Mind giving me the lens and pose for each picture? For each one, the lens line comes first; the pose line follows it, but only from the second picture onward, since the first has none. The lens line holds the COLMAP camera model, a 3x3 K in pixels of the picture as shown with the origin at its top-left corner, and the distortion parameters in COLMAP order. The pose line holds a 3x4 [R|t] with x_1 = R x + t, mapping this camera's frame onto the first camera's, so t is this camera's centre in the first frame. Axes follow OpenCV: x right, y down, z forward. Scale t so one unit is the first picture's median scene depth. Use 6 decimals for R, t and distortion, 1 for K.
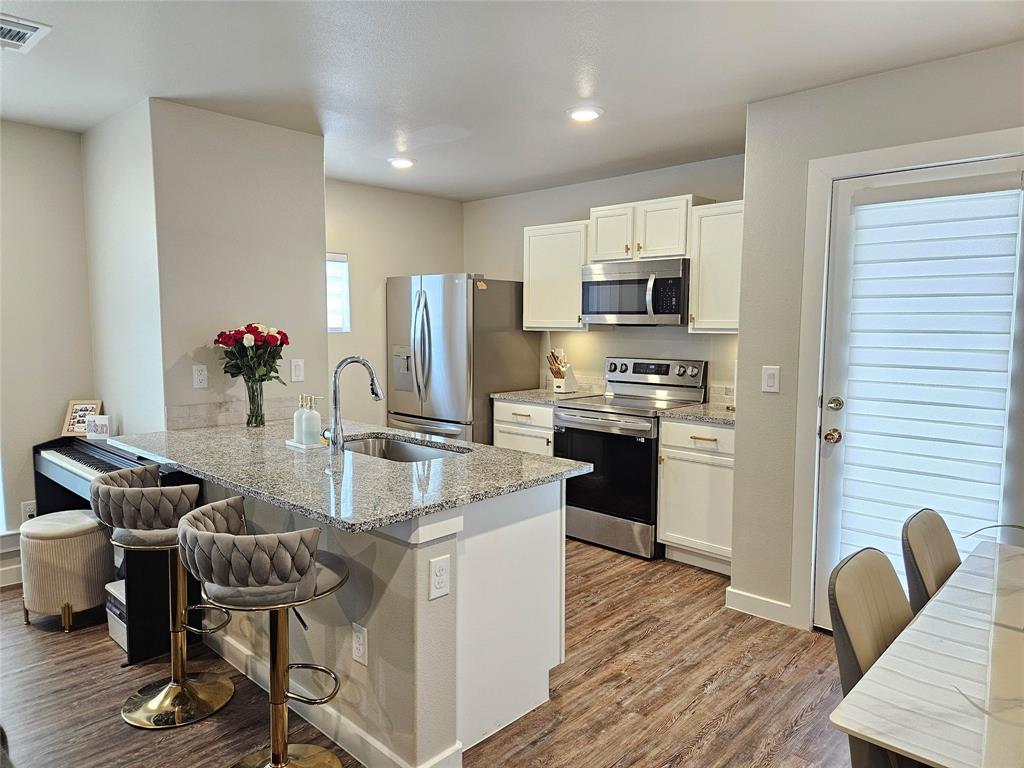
lens RADIAL K [[681.2, 0, 507.3], [0, 681.2, 384.2], [0, 0, 1]] dist [0.061522, -0.036785]
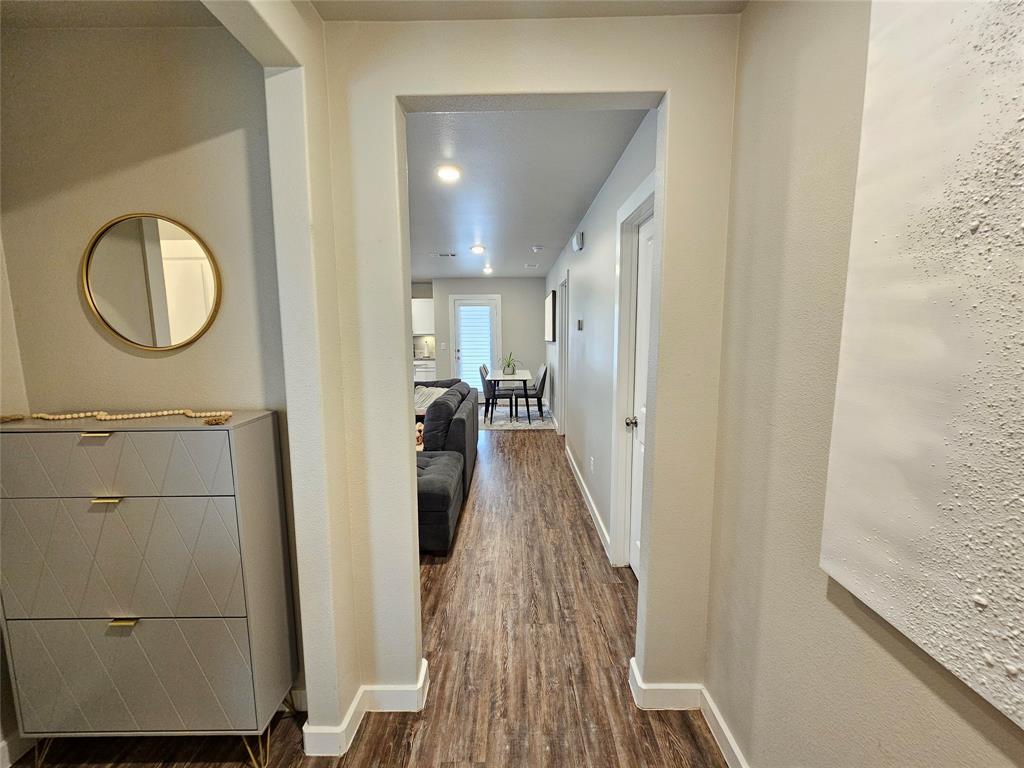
lens RADIAL K [[419.6, 0, 513.7], [0, 419.6, 384.0], [0, 0, 1]] dist [-0.002117, 0.001776]
pose [[0.721913, -0.097426, 0.685091, -0.866086], [0.073417, 0.995235, 0.064169, 0.072264], [-0.688078, 0.003973, 0.725626, -0.913780]]
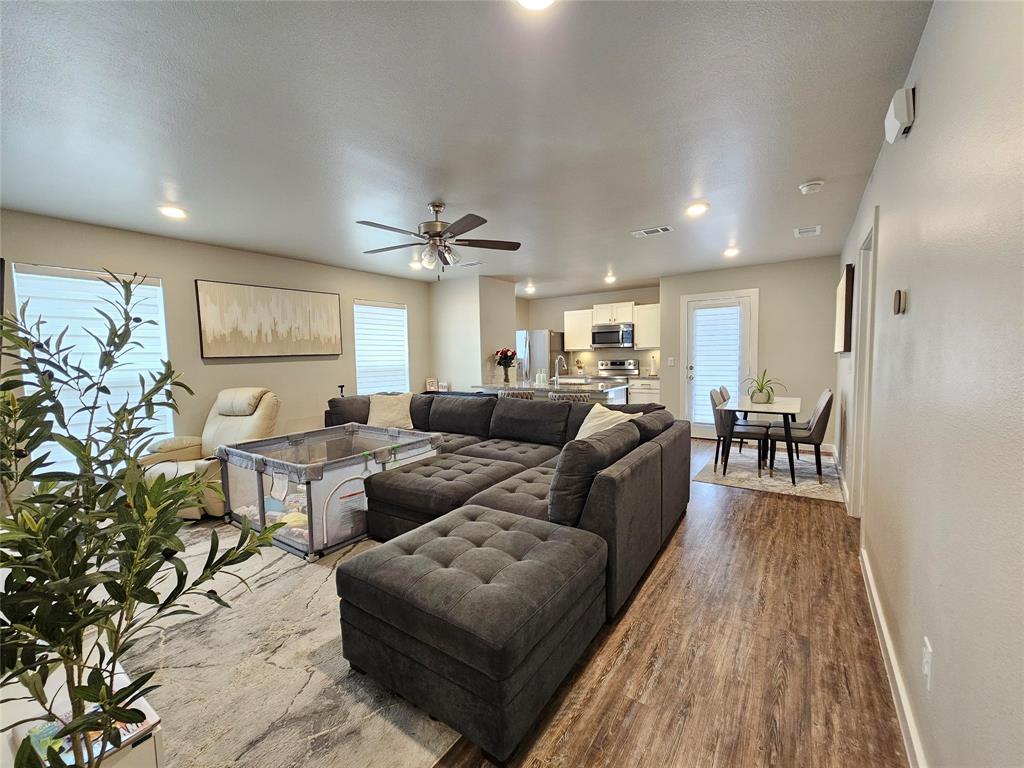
lens RADIAL K [[419.6, 0, 512.5], [0, 419.6, 383.9], [0, 0, 1]] dist [-0.002117, 0.001776]
pose [[0.987901, -0.032355, 0.151675, -0.530858], [0.036041, 0.999116, -0.021616, 0.090929], [-0.150841, 0.026821, 0.988194, -0.673344]]
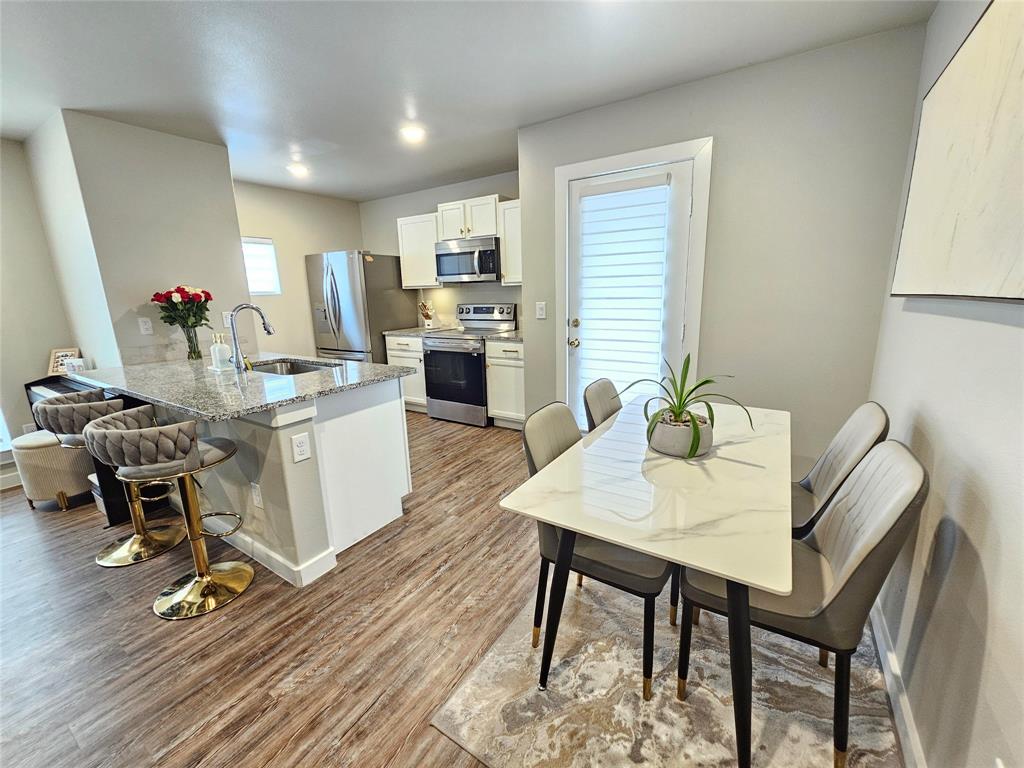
lens RADIAL K [[419.6, 0, 511.7], [0, 419.6, 383.5], [0, 0, 1]] dist [-0.002117, 0.001776]
pose [[0.981784, -0.071080, 0.176203, 0.105389], [0.048088, 0.990151, 0.131485, 0.024061], [-0.183813, -0.120617, 0.975533, 0.021518]]
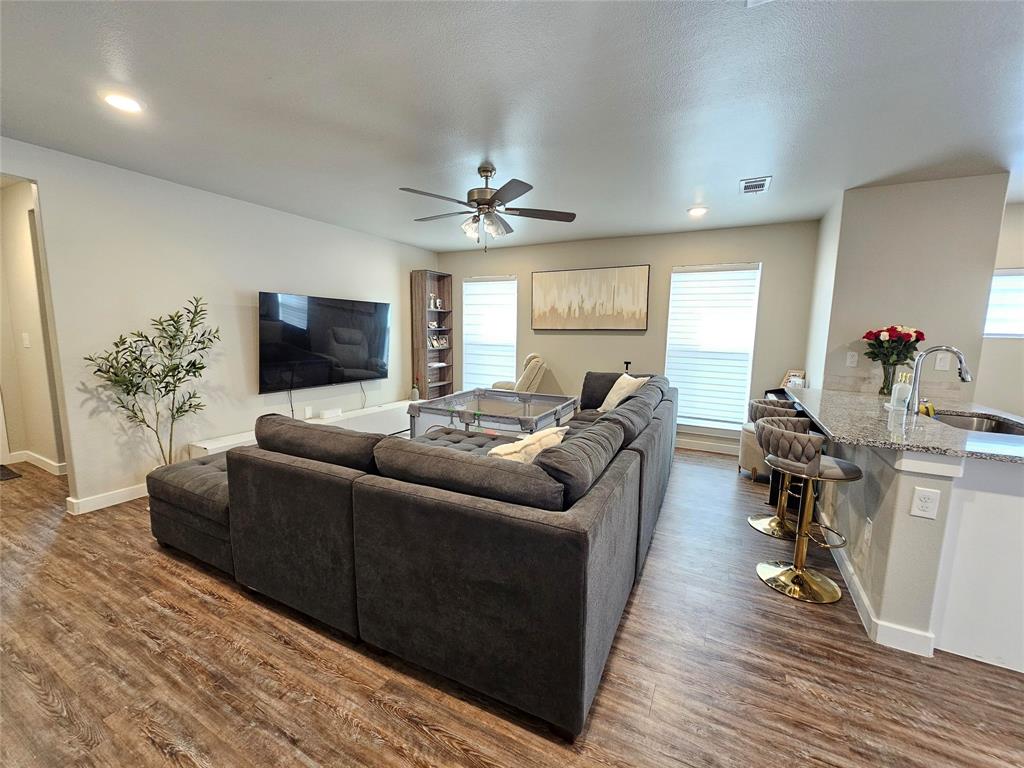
lens RADIAL K [[419.6, 0, 510.4], [0, 419.6, 383.9], [0, 0, 1]] dist [-0.002117, 0.001776]
pose [[0.274688, 0.126405, -0.953188, 0.229949], [-0.106801, 0.989198, 0.100403, 0.027640], [0.955583, 0.074222, 0.285222, -0.020375]]
